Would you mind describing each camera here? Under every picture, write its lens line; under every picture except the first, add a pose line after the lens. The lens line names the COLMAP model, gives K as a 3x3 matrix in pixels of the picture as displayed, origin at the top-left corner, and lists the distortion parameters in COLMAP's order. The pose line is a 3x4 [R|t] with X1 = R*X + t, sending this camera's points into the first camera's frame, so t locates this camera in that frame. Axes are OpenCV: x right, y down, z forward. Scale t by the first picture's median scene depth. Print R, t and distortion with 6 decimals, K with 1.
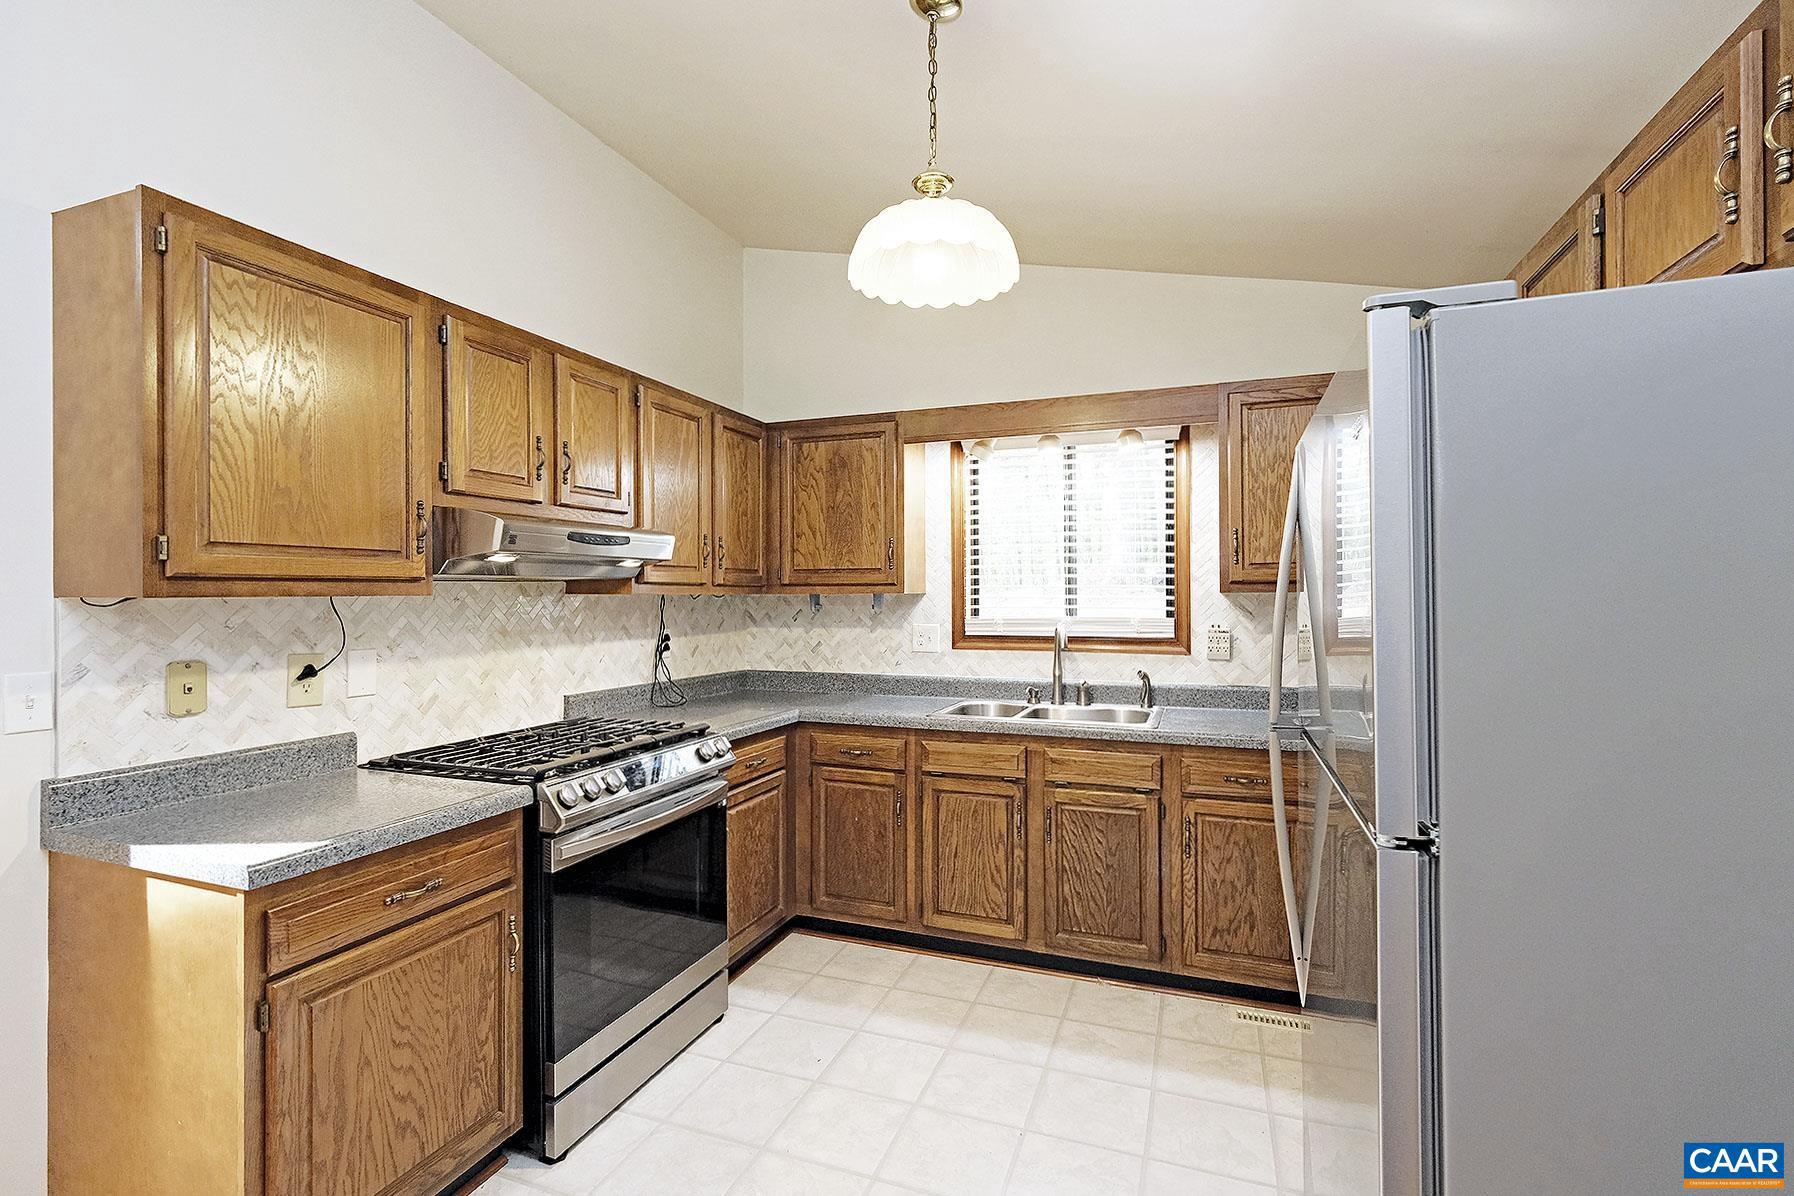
lens RADIAL K [[822.3, 0, 897.0], [0, 822.3, 598.0], [0, 0, 1]] dist [0.000411, 0.000196]
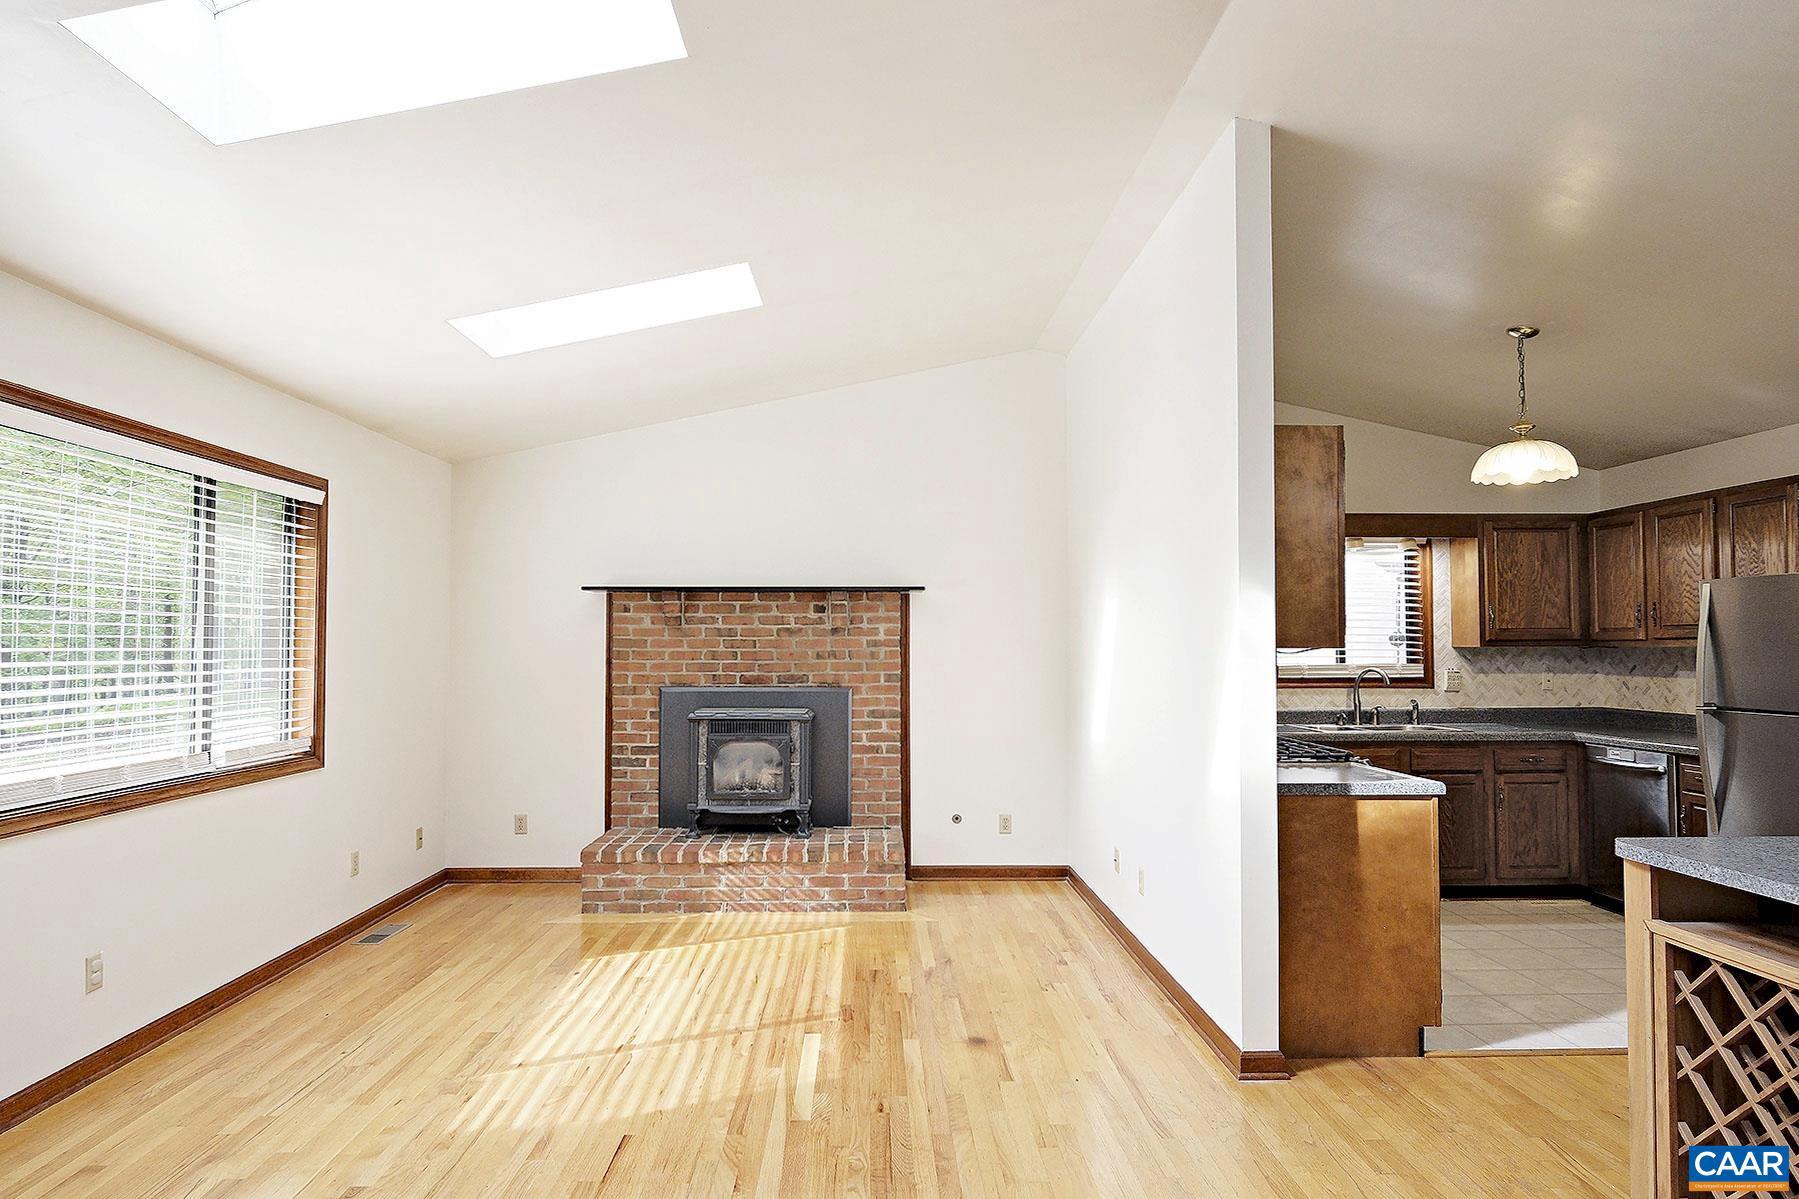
lens RADIAL K [[1011.2, 0, 902.0], [0, 1011.2, 624.0], [0, 0, 1]] dist [0.000523, 0.000086]
pose [[0.922810, 0.012156, 0.385065, -1.228121], [-0.001620, 0.999616, -0.027674, 0.003929], [-0.385253, 0.024914, 0.922475, -0.319419]]
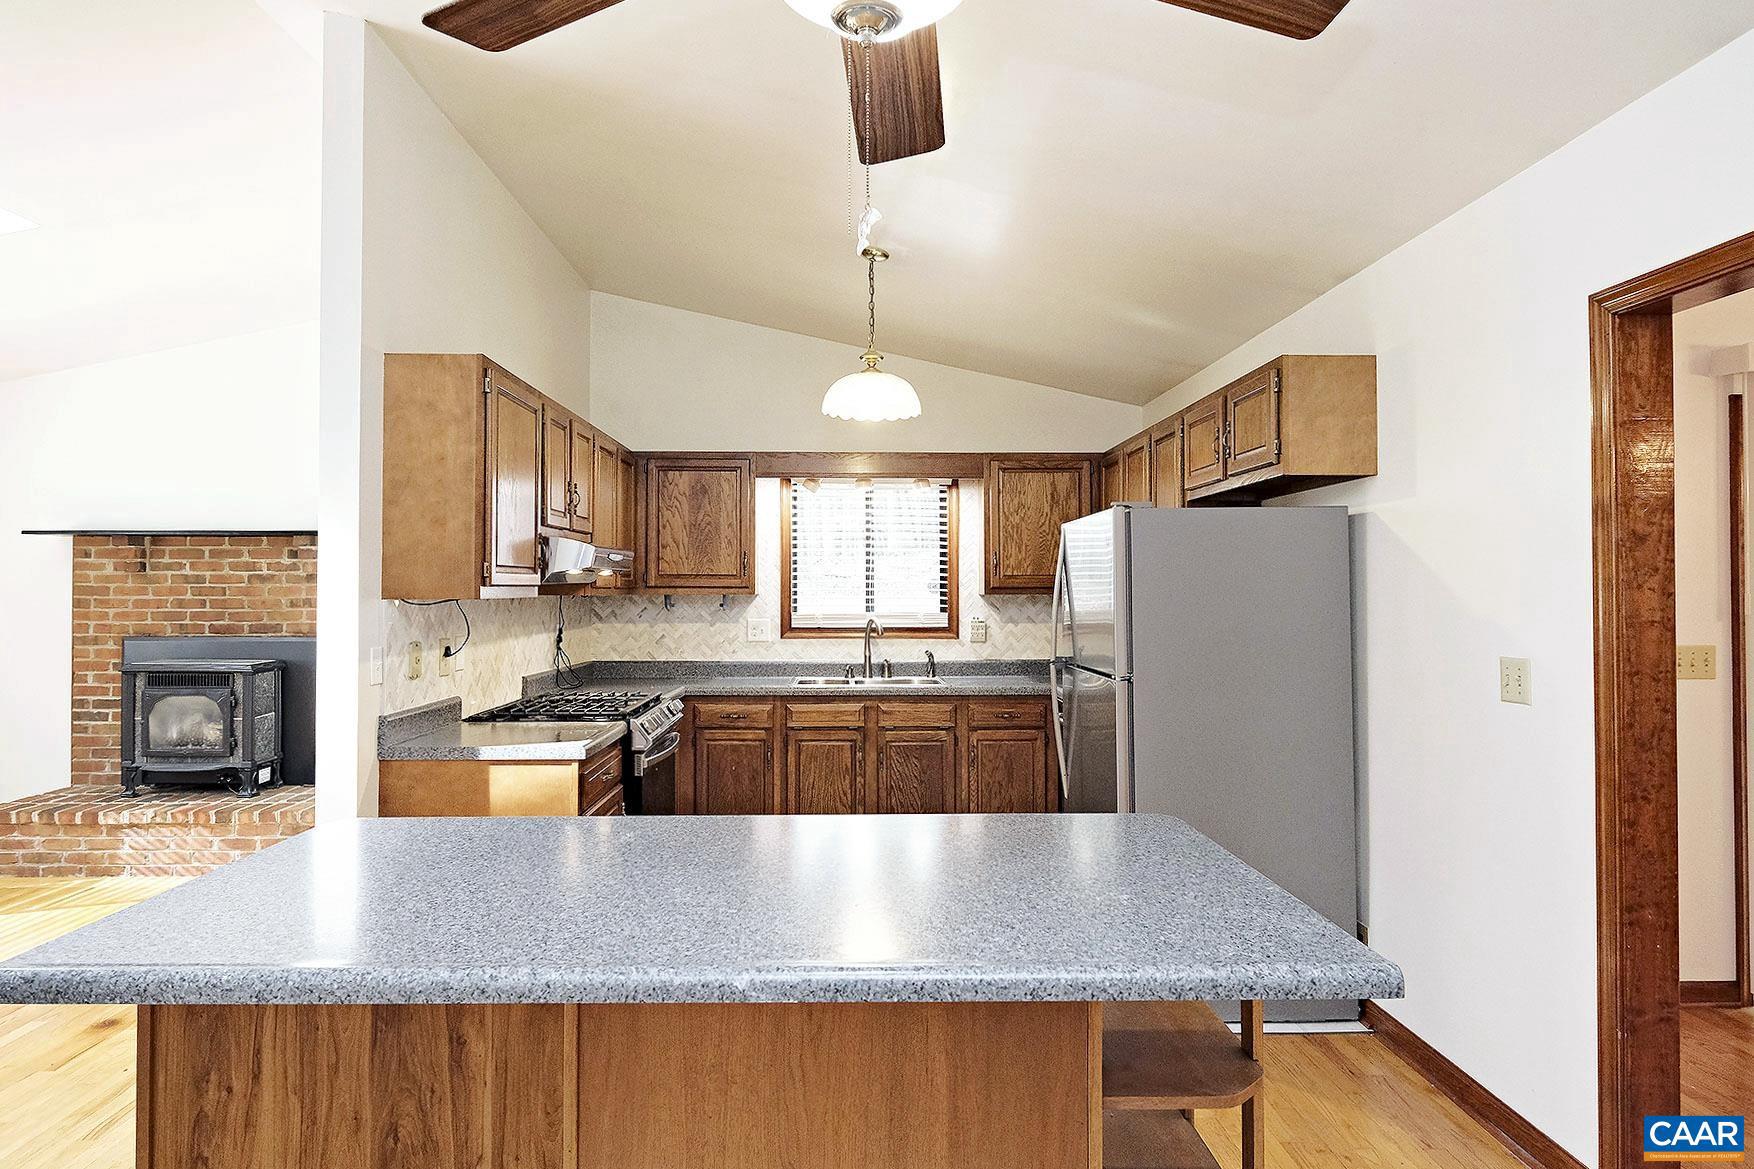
lens RADIAL K [[1034.3, 0, 877.0], [0, 1034.3, 584.5], [0, 0, 1]] dist [-0.002909, -0.000973]
pose [[0.924659, 0.005513, 0.380755, -0.439413], [-0.001533, 0.999941, -0.010754, -0.004324], [-0.380792, 0.009360, 0.924613, -0.571717]]
